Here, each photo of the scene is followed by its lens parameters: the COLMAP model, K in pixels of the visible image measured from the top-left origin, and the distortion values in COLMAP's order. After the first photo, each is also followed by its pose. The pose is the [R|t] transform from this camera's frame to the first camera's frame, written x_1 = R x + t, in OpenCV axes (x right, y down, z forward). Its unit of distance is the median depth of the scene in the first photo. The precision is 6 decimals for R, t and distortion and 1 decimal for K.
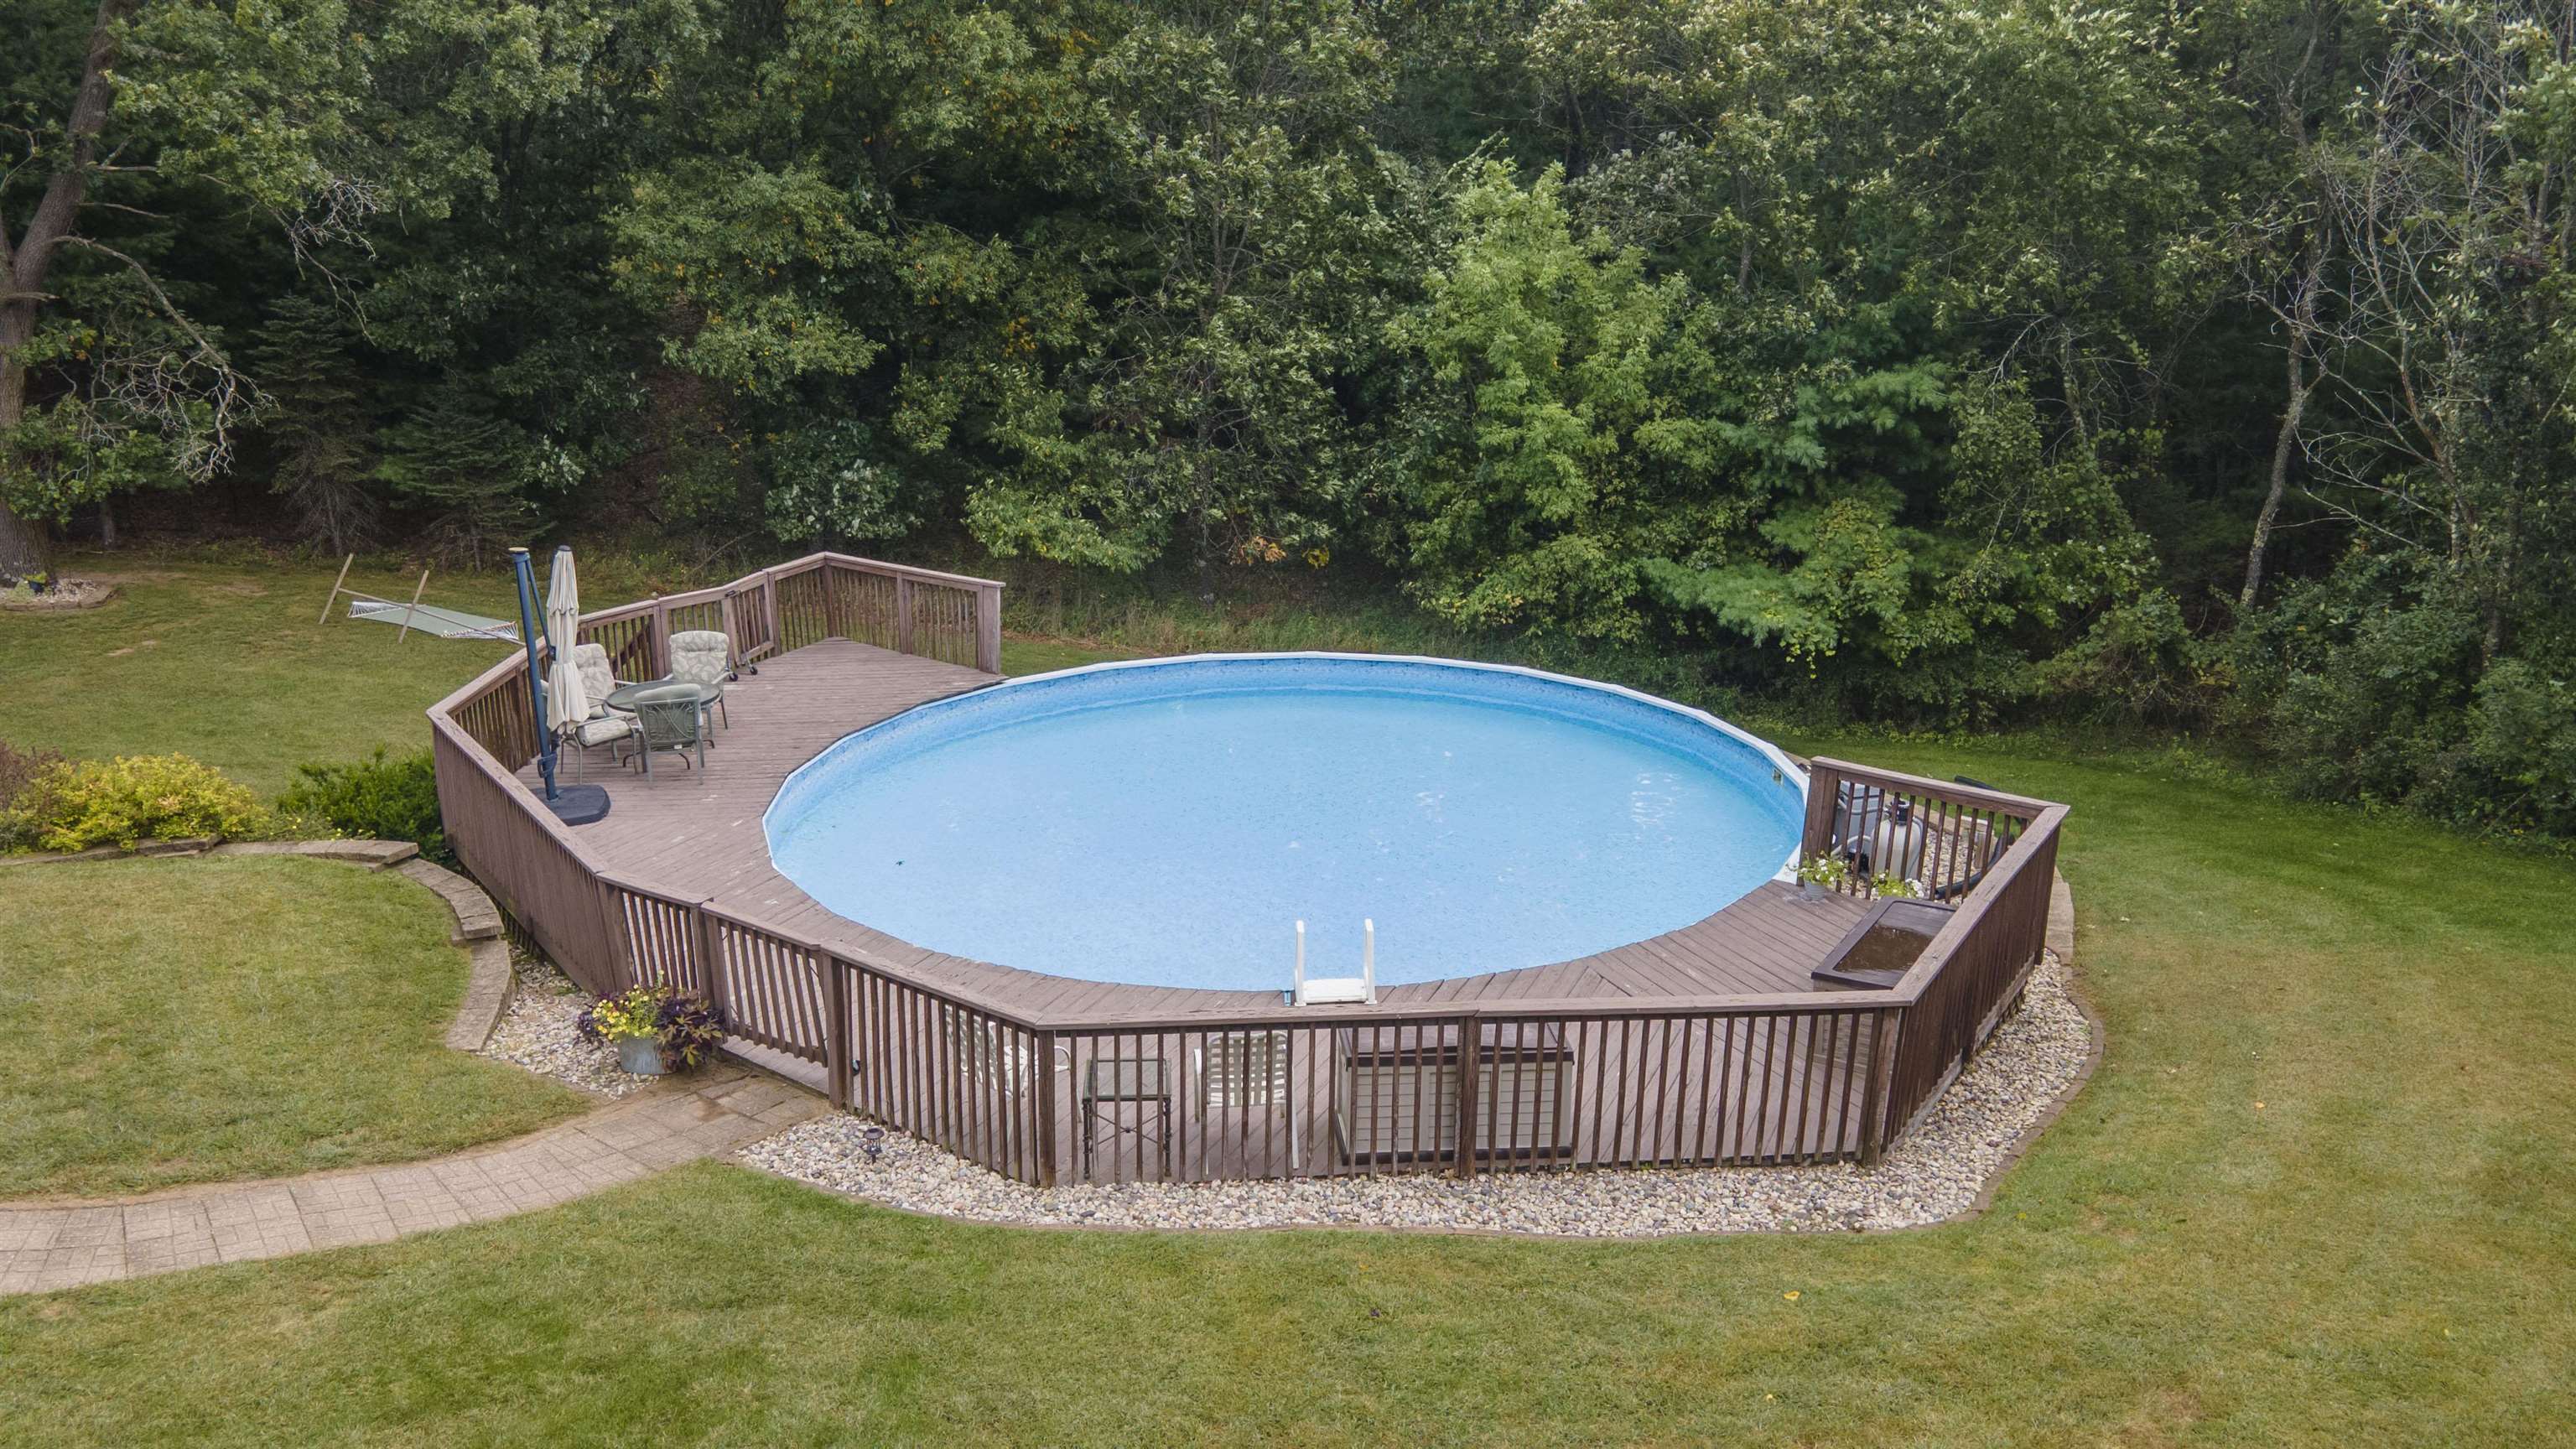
lens RADIAL K [[1879.6, 0, 1289.9], [0, 1879.6, 695.7], [0, 0, 1]] dist [0.013425, 0.050440]
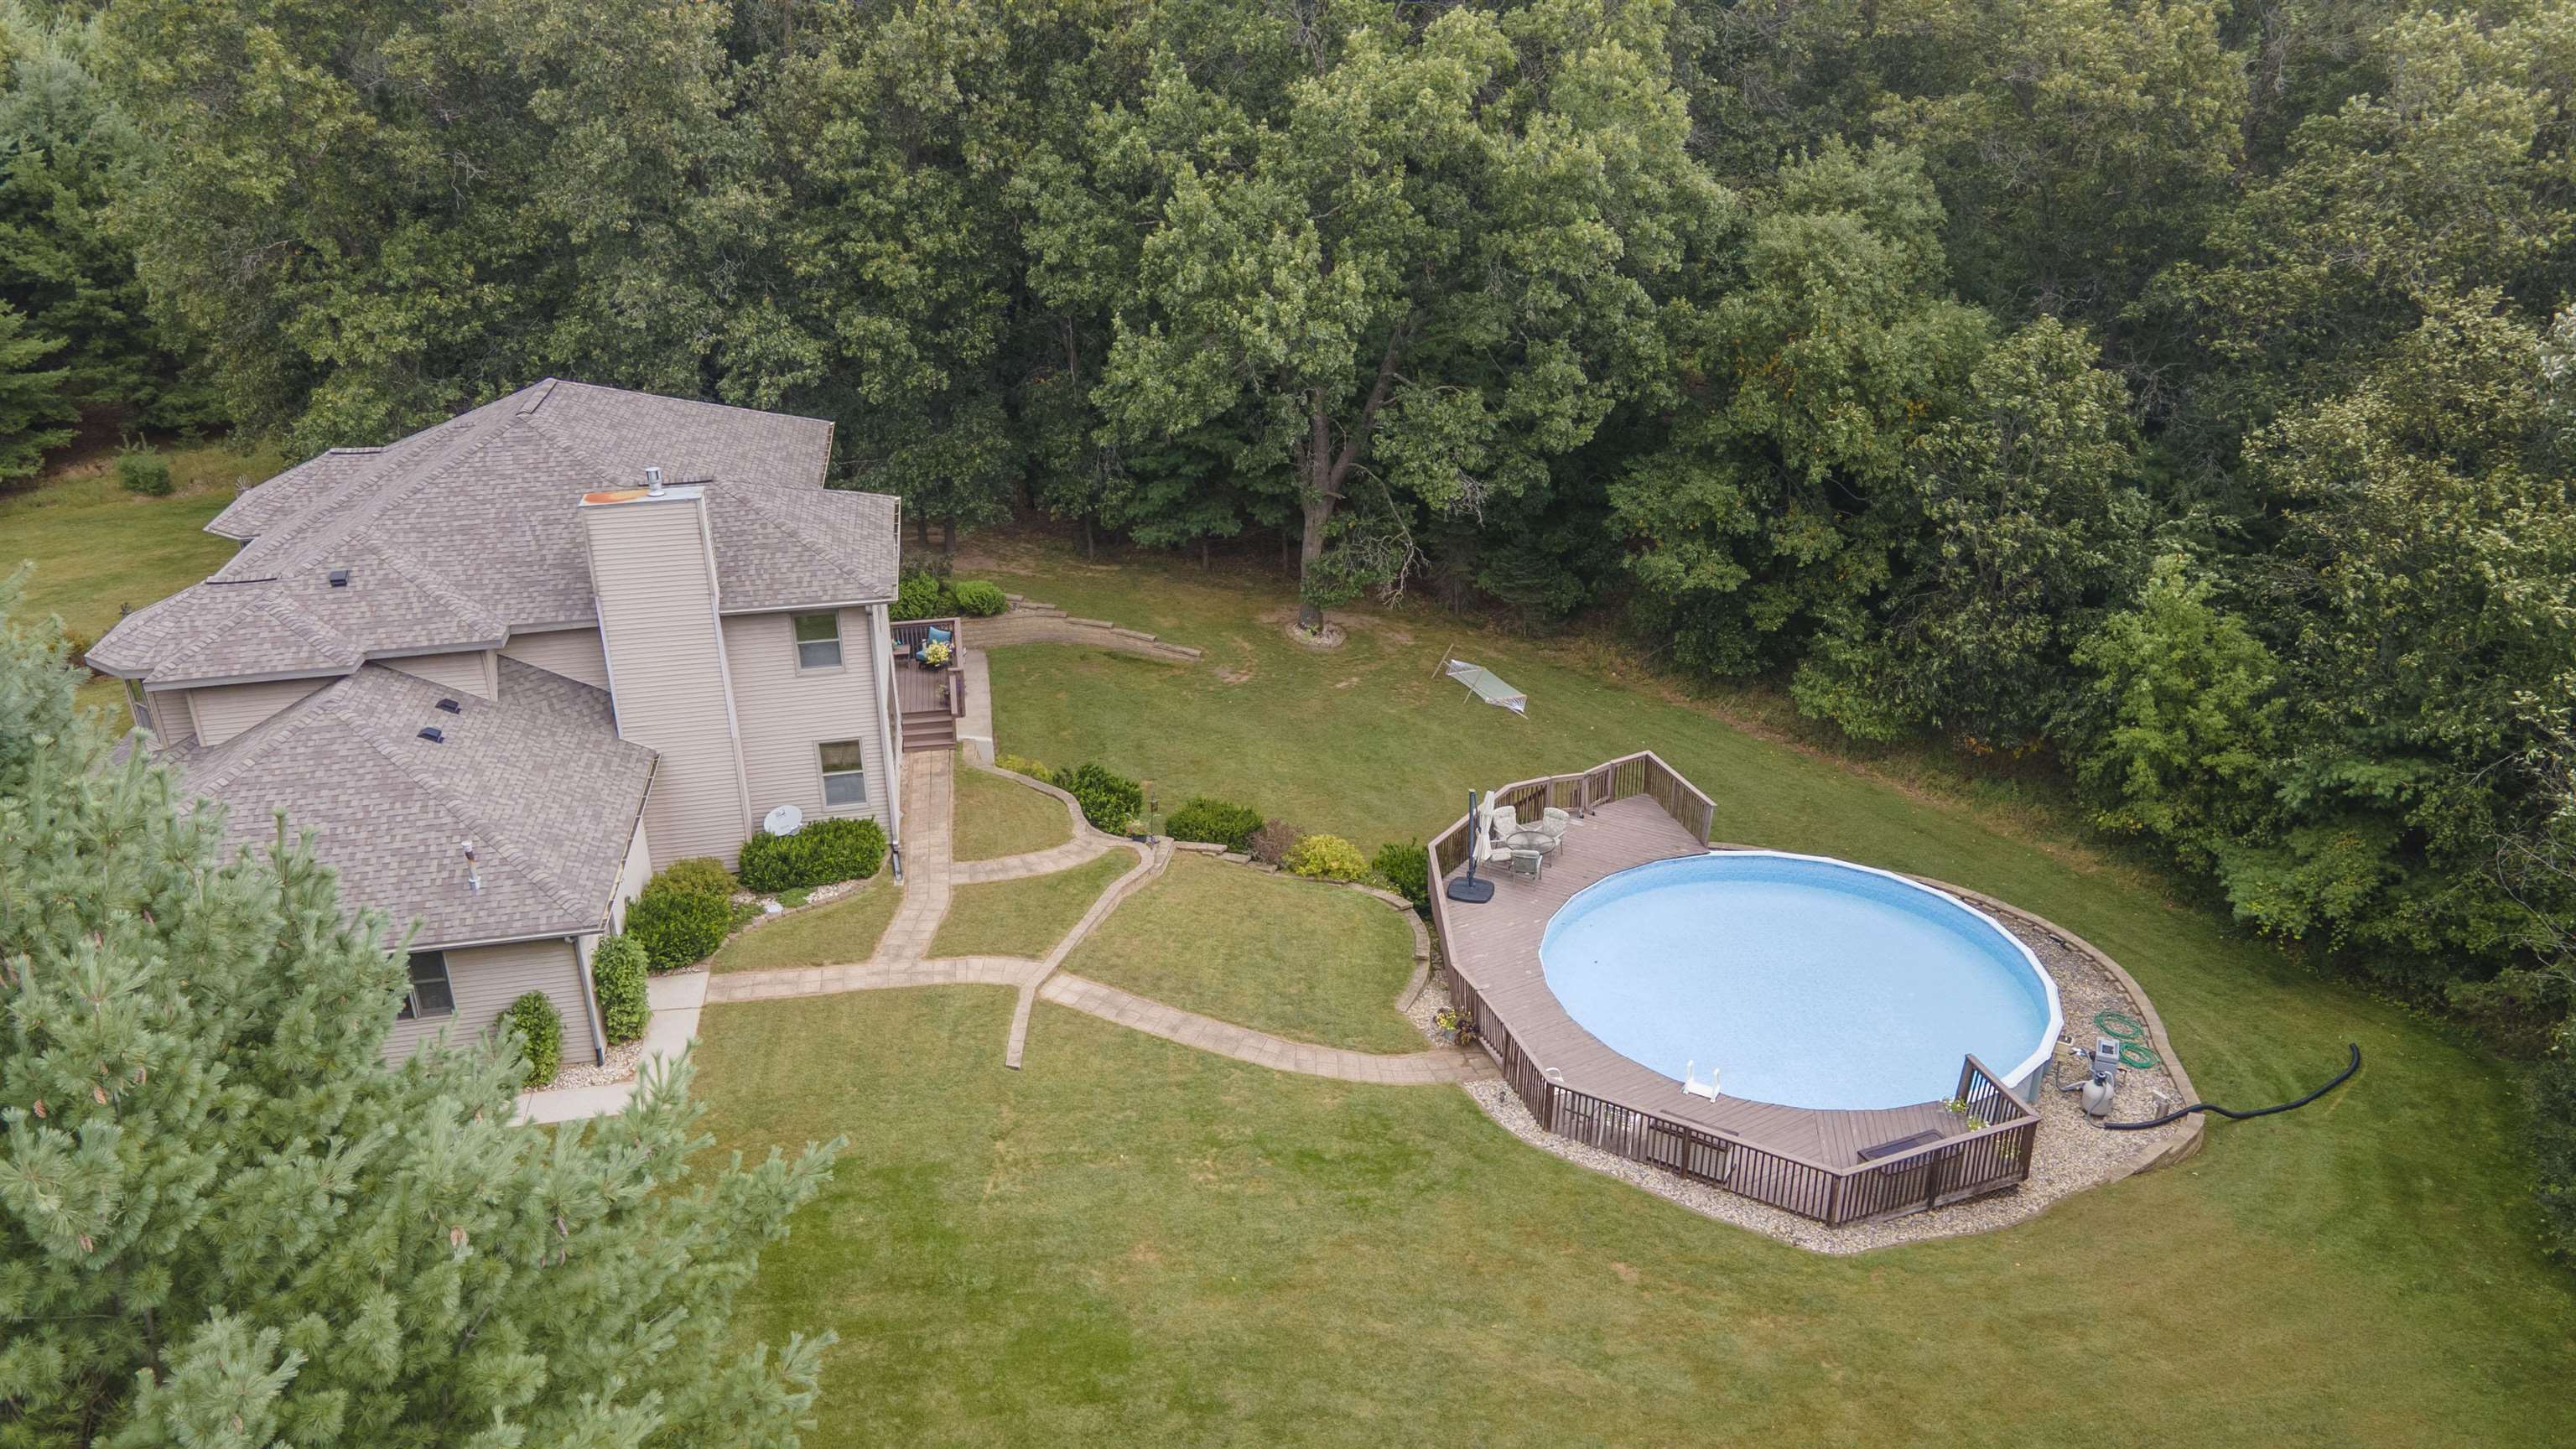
lens RADIAL K [[1879.6, 0, 1289.9], [0, 1879.6, 695.7], [0, 0, 1]] dist [0.013425, 0.050440]
pose [[0.819280, 0.217010, -0.530741, 0.741386], [-0.146817, 0.974152, 0.171678, -0.659603], [0.554278, -0.062731, 0.829964, -1.267783]]
